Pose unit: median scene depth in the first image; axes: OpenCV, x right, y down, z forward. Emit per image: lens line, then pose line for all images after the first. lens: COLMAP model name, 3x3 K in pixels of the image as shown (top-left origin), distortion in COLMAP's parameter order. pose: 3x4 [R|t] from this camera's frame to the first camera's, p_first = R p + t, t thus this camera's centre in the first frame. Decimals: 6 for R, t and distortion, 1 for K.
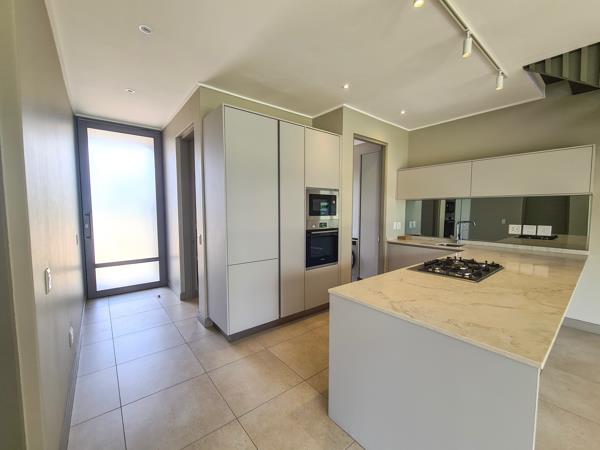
lens RADIAL K [[250.6, 0, 297.3], [0, 250.6, 227.0], [0, 0, 1]] dist [-0.003026, -0.000156]
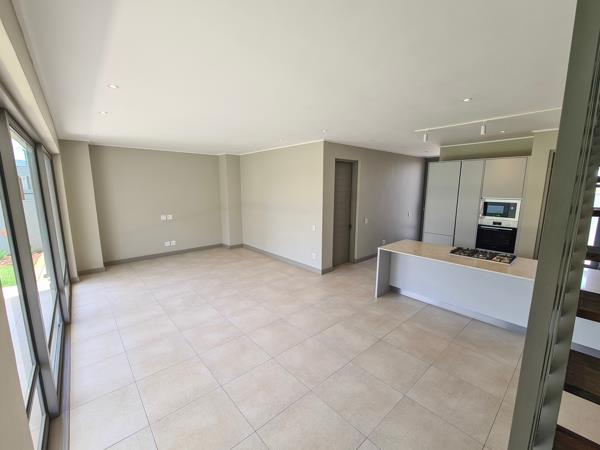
lens RADIAL K [[250.6, 0, 297.3], [0, 250.6, 227.0], [0, 0, 1]] dist [-0.003026, -0.000156]
pose [[0.056691, 0.152681, -0.986648, 1.363191], [-0.079349, 0.985800, 0.147991, -0.101553], [0.995234, 0.069900, 0.068001, -0.230683]]
